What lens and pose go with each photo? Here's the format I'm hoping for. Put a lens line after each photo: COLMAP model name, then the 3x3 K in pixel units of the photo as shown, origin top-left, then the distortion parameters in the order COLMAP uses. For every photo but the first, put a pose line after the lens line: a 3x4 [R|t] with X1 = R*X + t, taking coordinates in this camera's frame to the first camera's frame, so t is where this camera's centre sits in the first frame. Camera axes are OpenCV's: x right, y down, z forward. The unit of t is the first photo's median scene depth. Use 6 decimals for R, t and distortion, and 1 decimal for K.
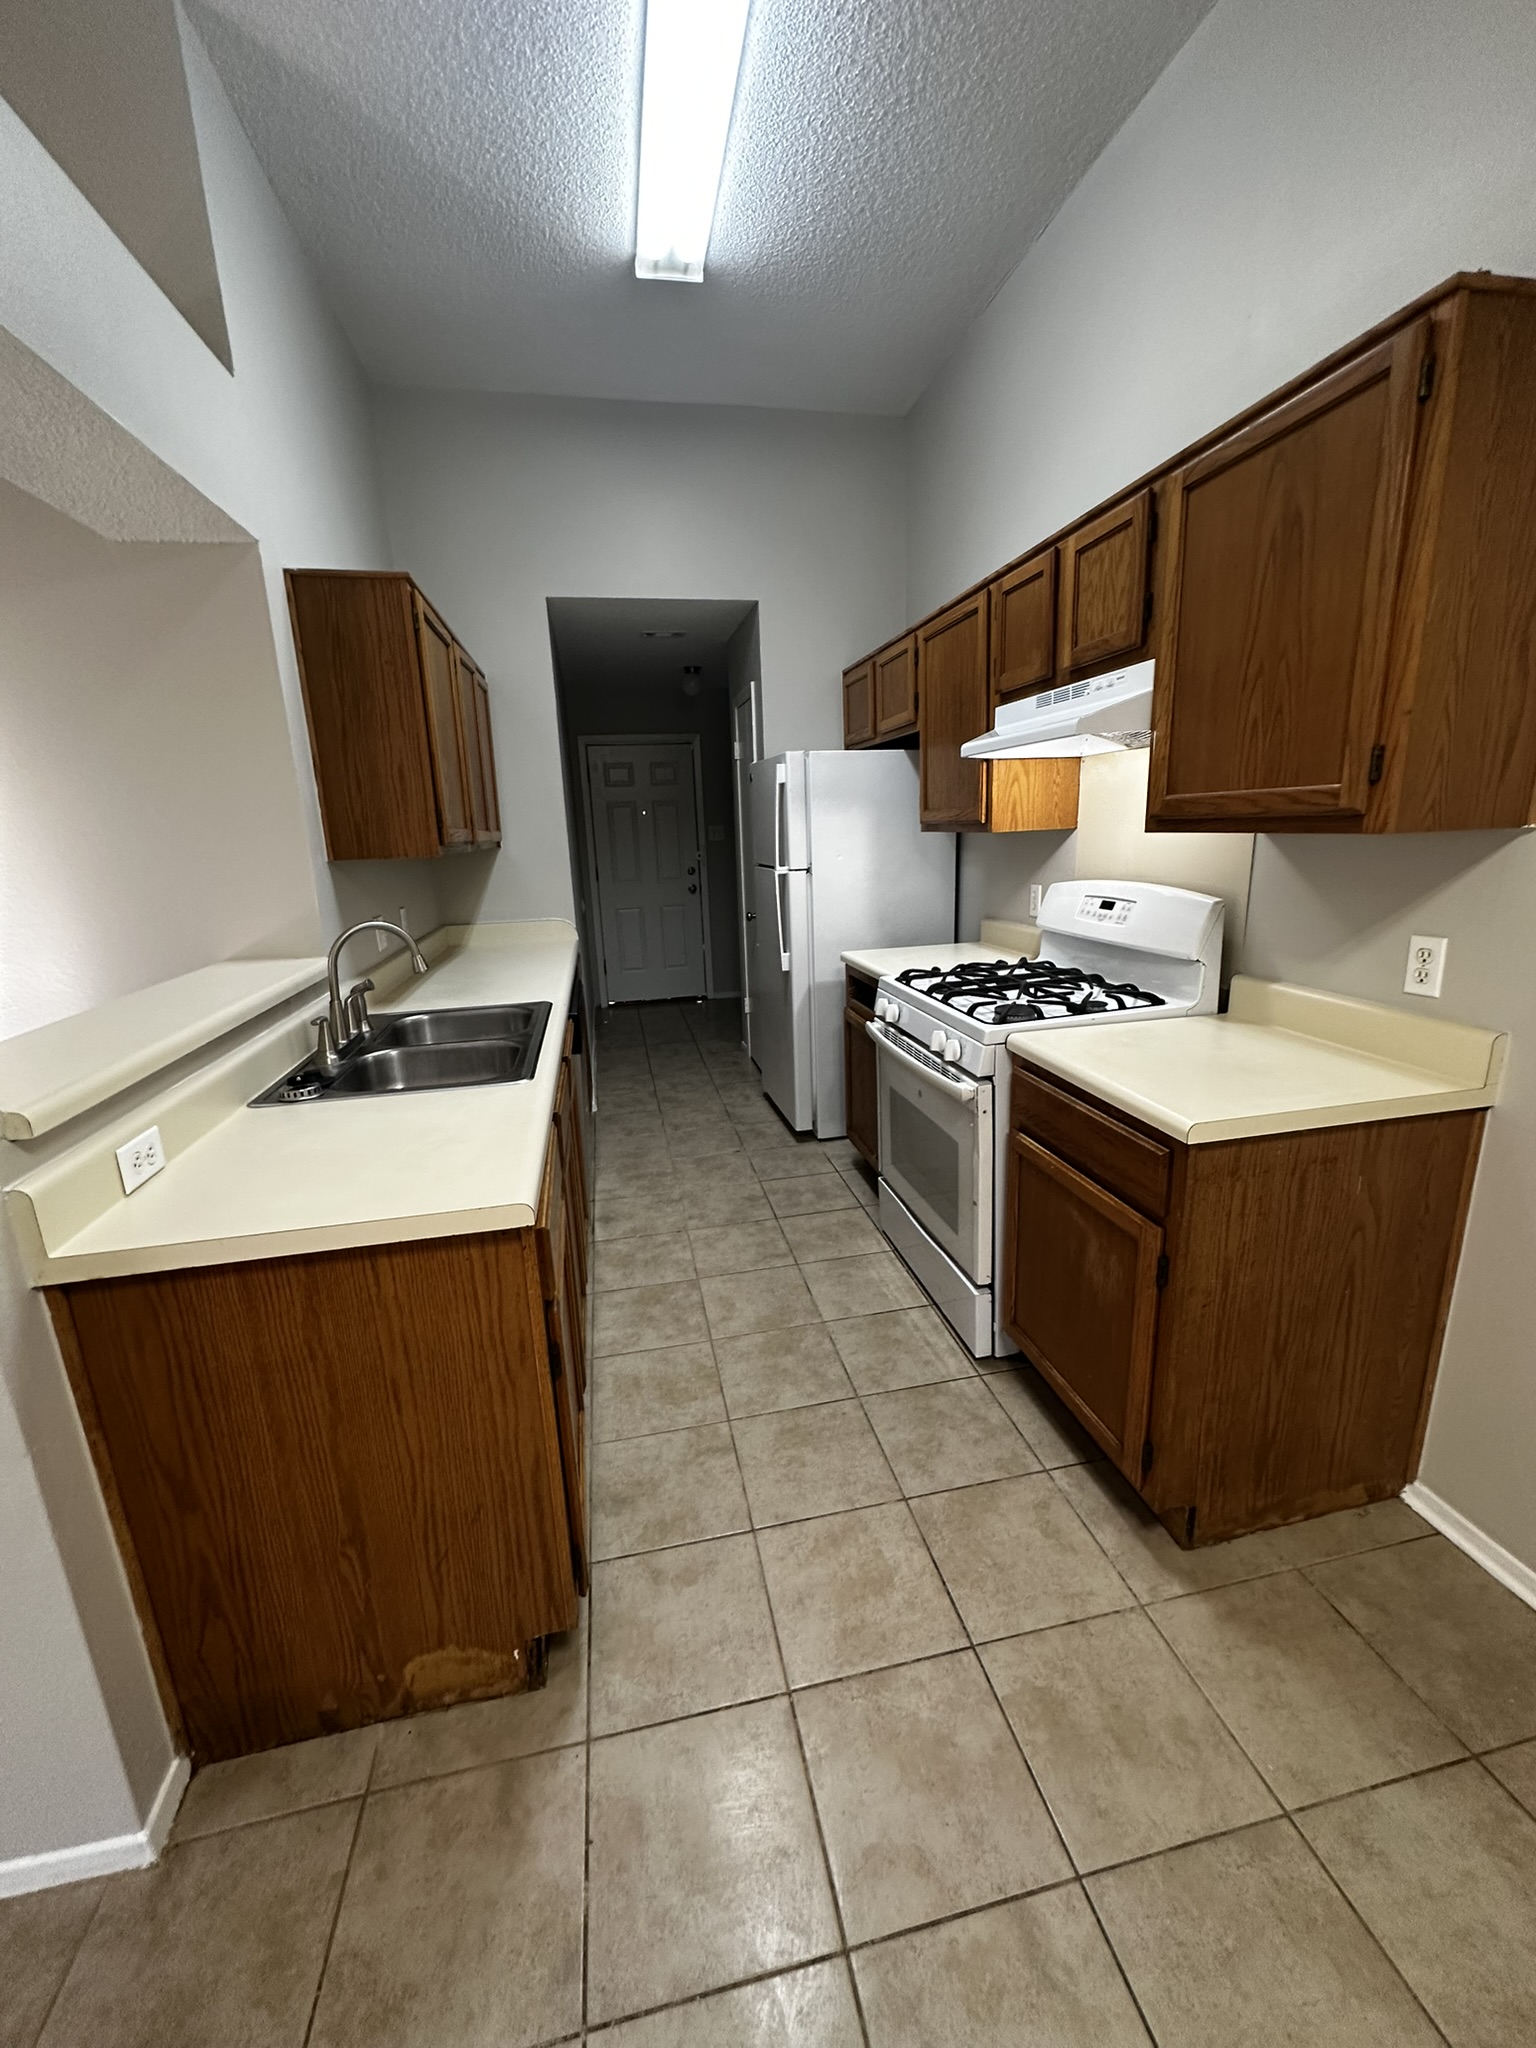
lens RADIAL K [[813.6, 0, 768.1], [0, 813.6, 1022.6], [0, 0, 1]] dist [-0.000753, -0.000083]
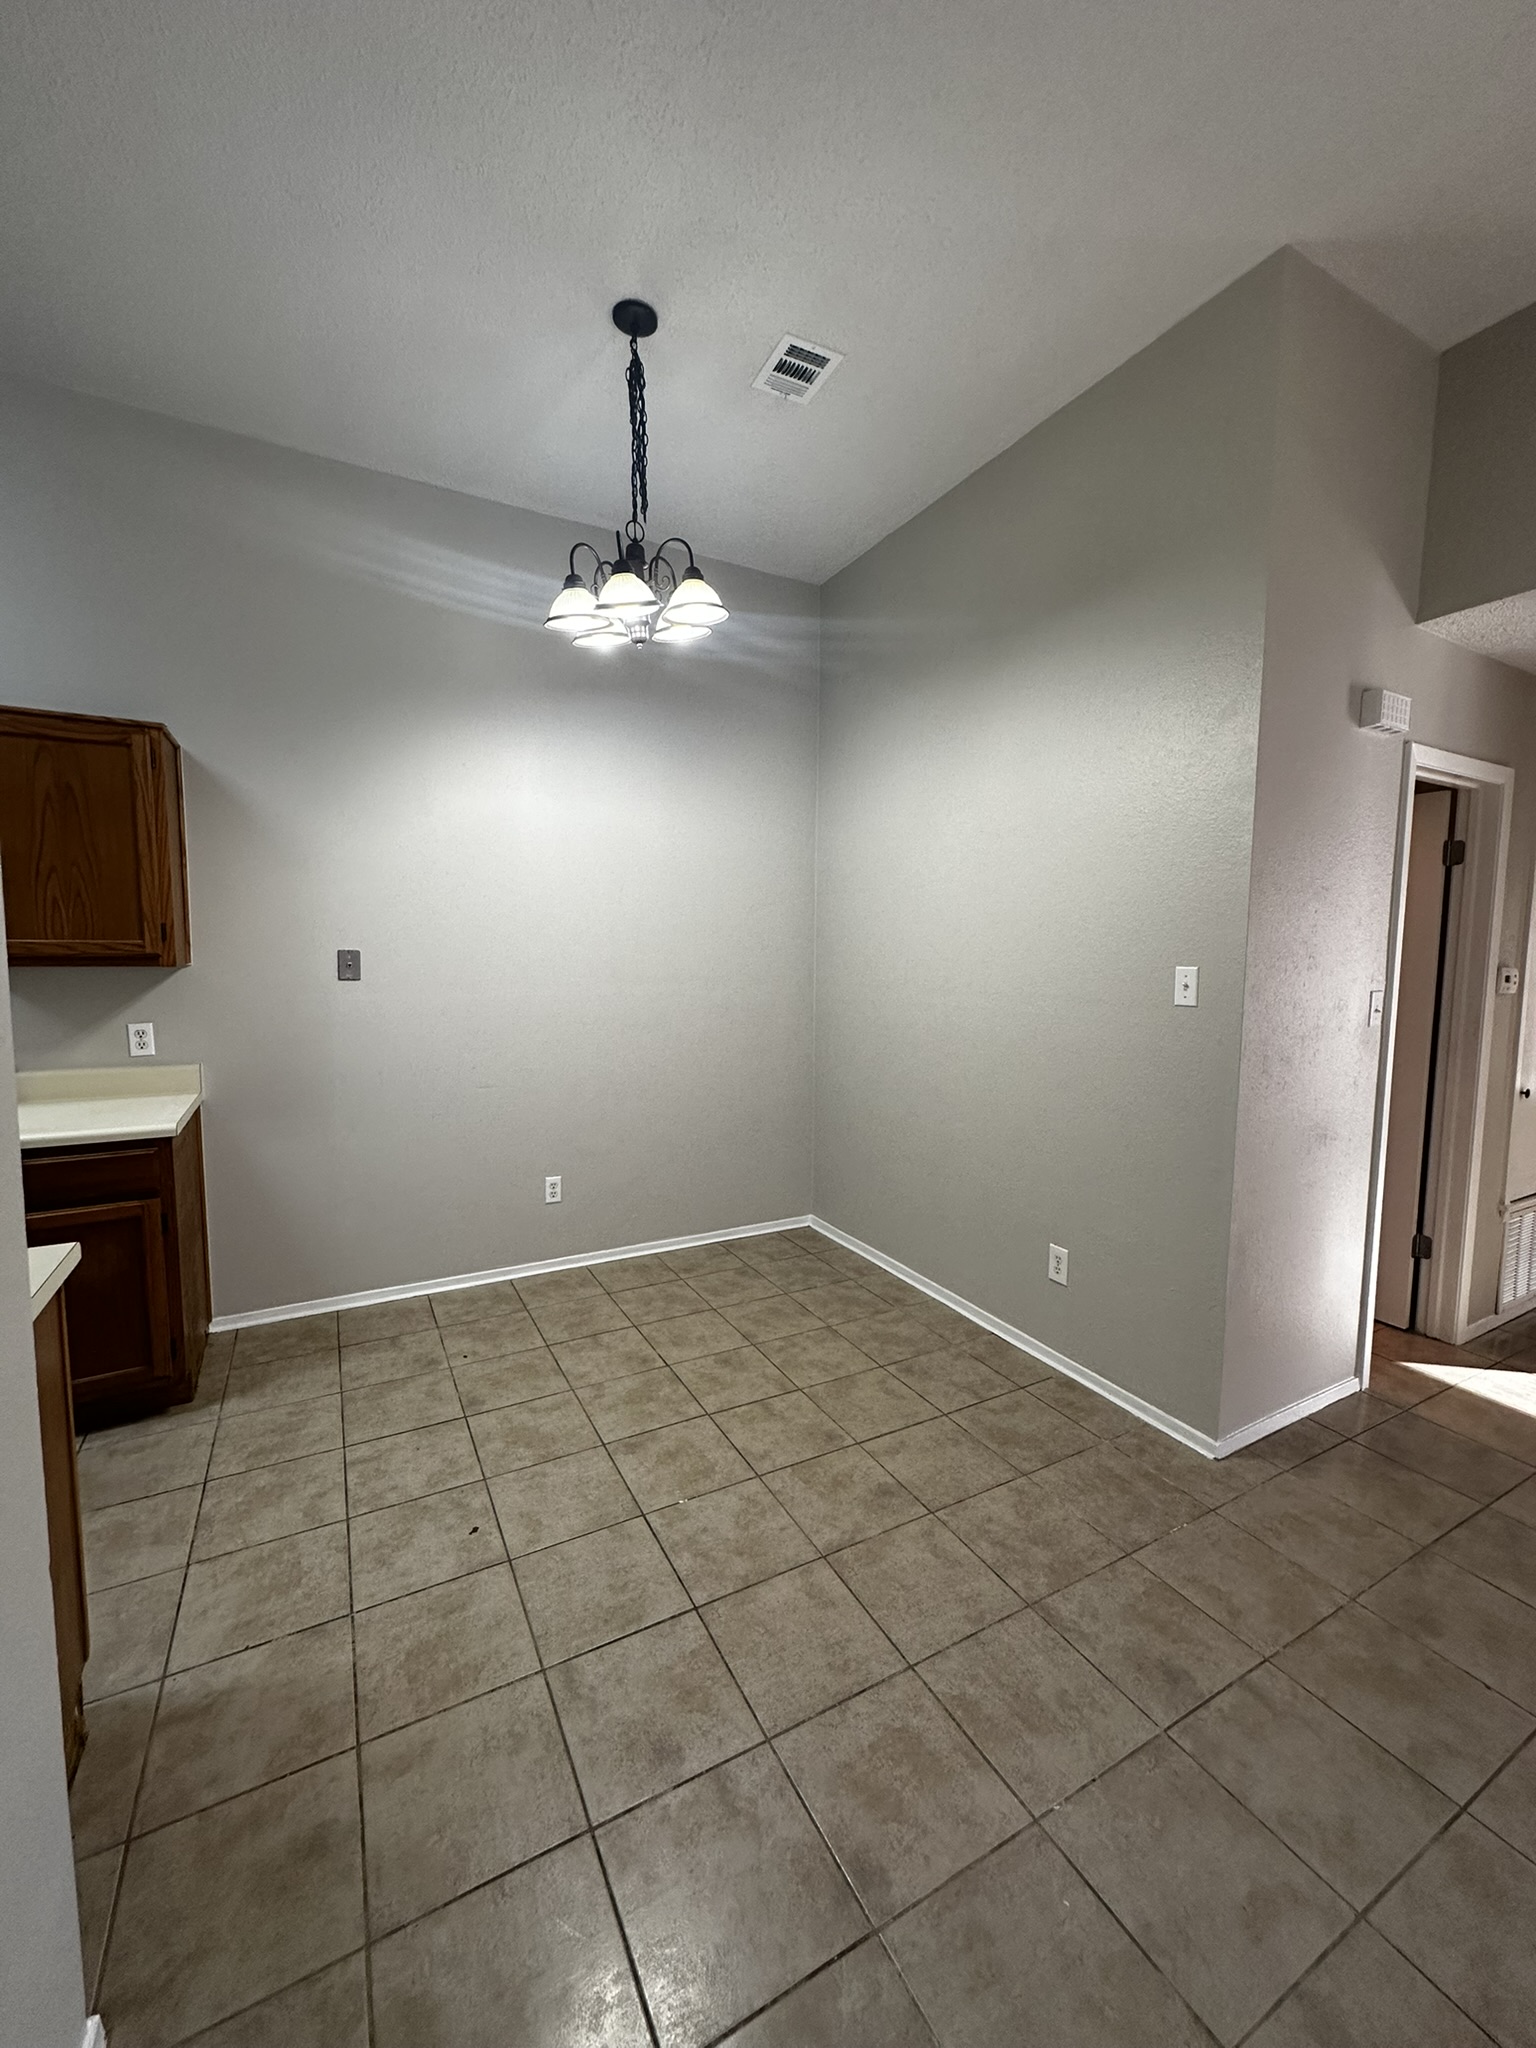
lens RADIAL K [[813.6, 0, 771.8], [0, 813.6, 1017.2], [0, 0, 1]] dist [-0.000753, -0.000083]
pose [[-0.297157, -0.047146, 0.953664, -1.181490], [0.227655, 0.966478, 0.118716, -0.011856], [-0.927292, 0.252384, -0.276462, 0.171326]]
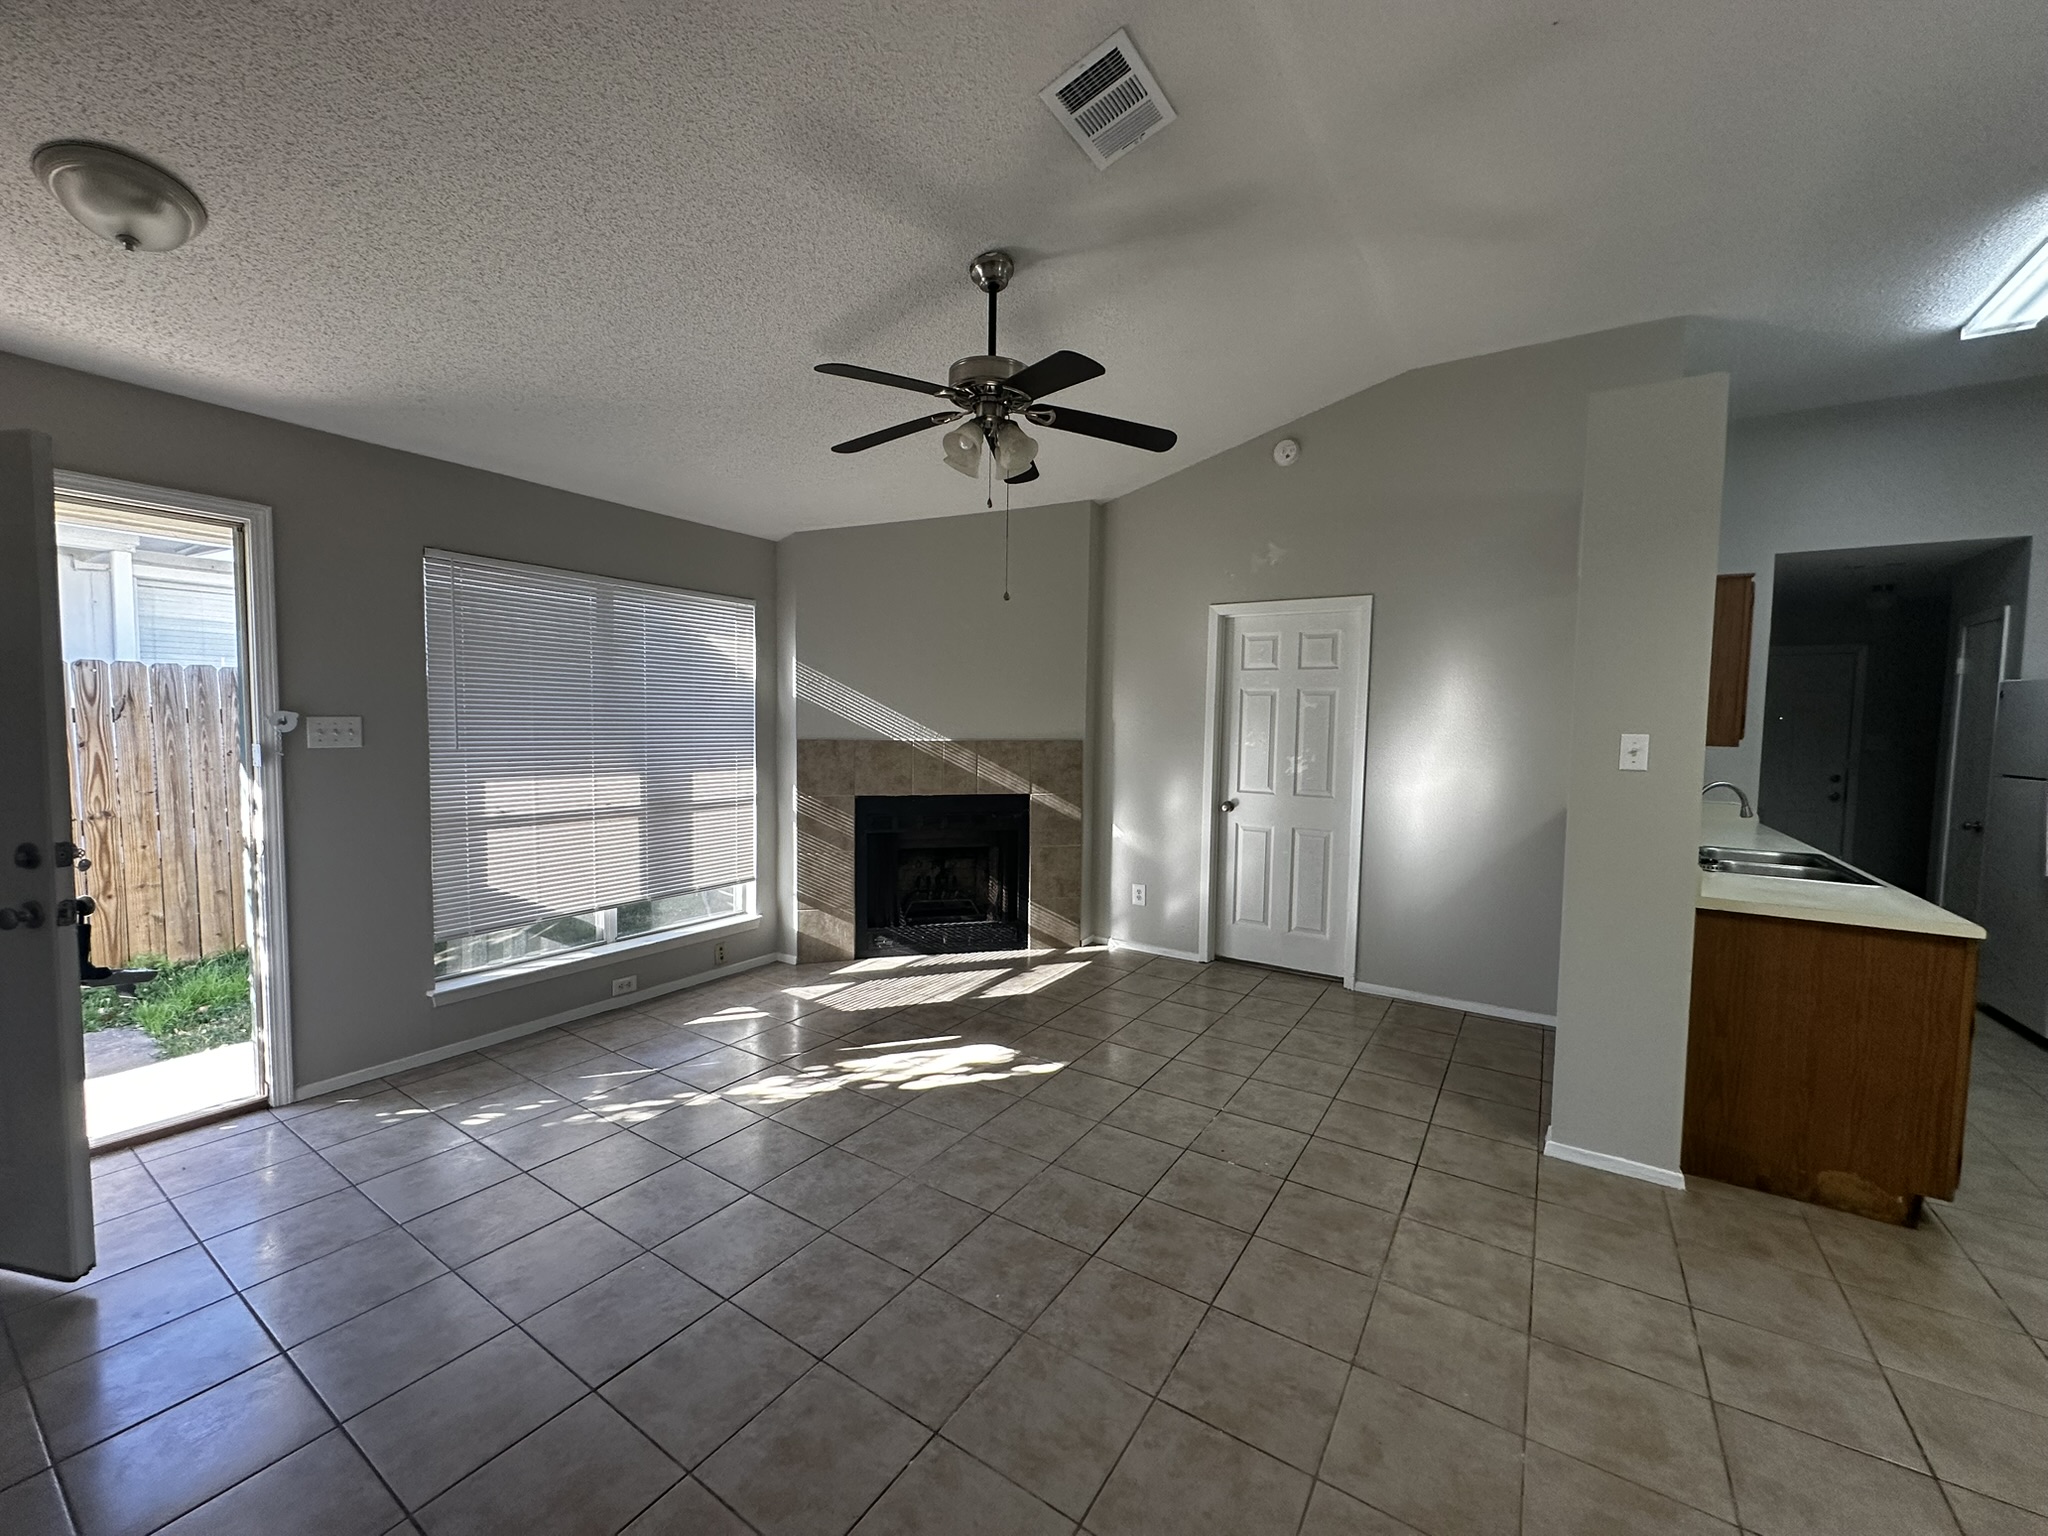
lens RADIAL K [[813.6, 0, 1025.1], [0, 813.6, 769.5], [0, 0, 1]] dist [-0.000753, -0.000083]
pose [[0.710579, 0.088665, -0.698009, -0.388068], [-0.206837, 0.974520, -0.086772, 0.322768], [0.672530, 0.206032, 0.710813, -1.275020]]
